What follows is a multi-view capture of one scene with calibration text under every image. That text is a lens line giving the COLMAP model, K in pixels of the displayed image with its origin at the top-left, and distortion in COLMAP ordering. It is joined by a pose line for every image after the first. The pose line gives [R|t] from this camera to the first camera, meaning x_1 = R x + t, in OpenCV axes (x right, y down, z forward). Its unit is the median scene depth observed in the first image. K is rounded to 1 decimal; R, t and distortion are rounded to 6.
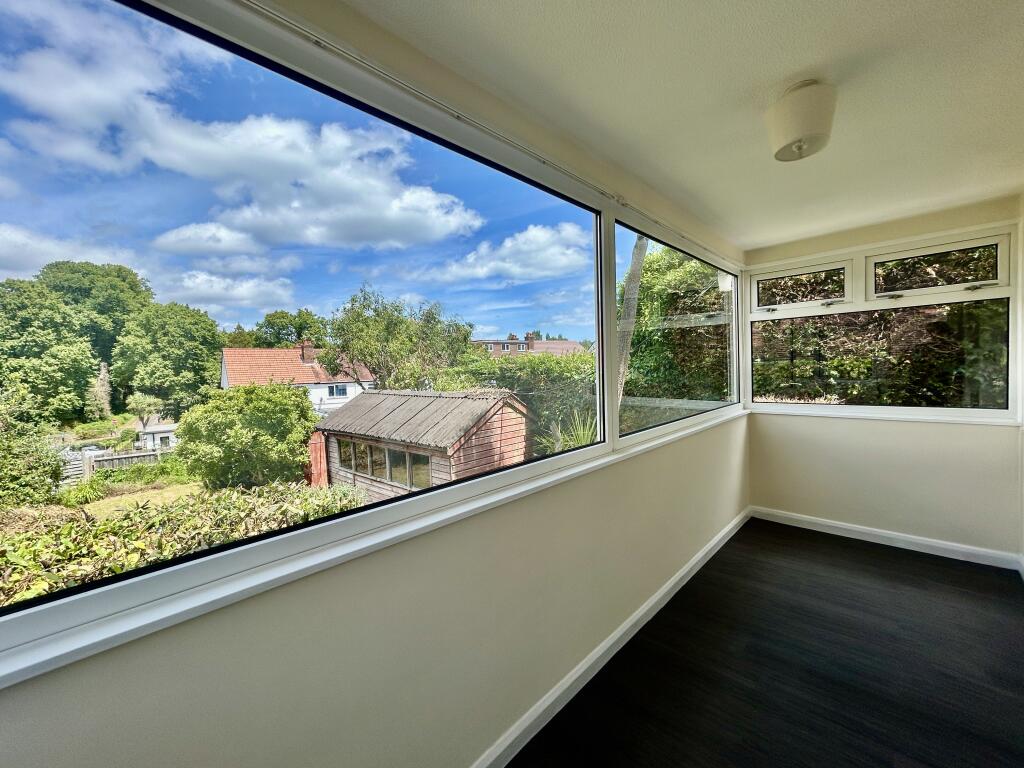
lens RADIAL K [[418.8, 0, 509.3], [0, 418.8, 380.0], [0, 0, 1]] dist [-0.001156, -0.000239]
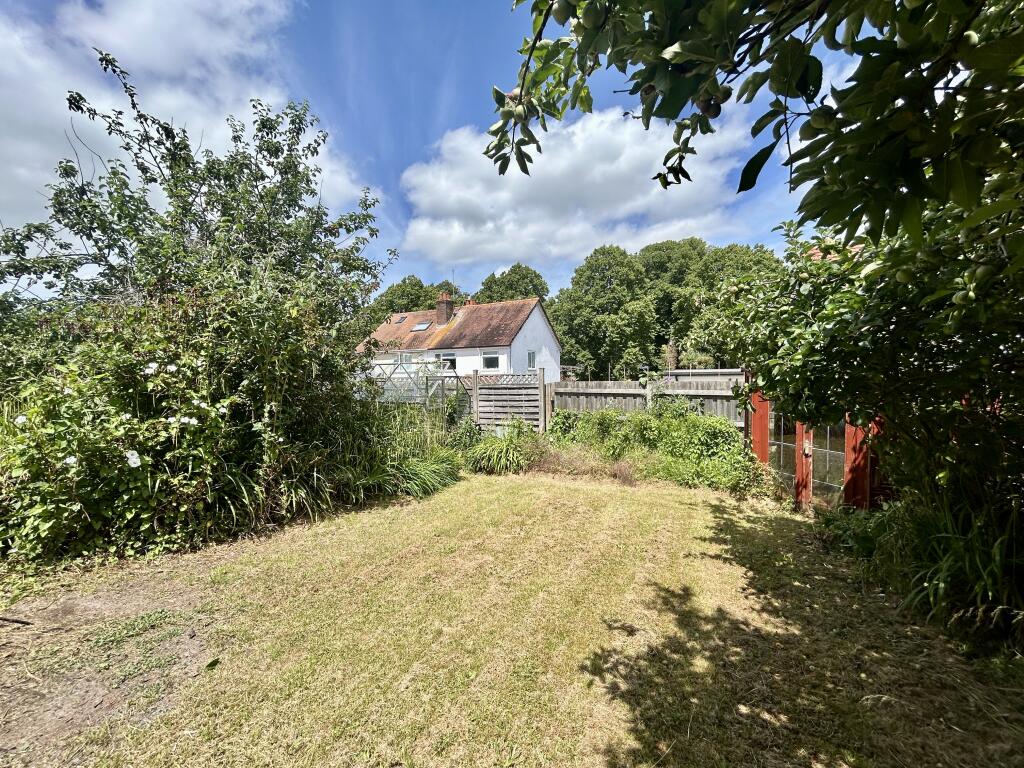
lens RADIAL K [[418.8, 0, 509.3], [0, 418.8, 380.0], [0, 0, 1]] dist [-0.001156, -0.000239]
pose [[0.383181, 0.056851, -0.921922, -0.246710], [-0.034651, 0.998286, 0.047157, 0.071887], [0.923023, 0.013876, 0.384494, 0.345611]]
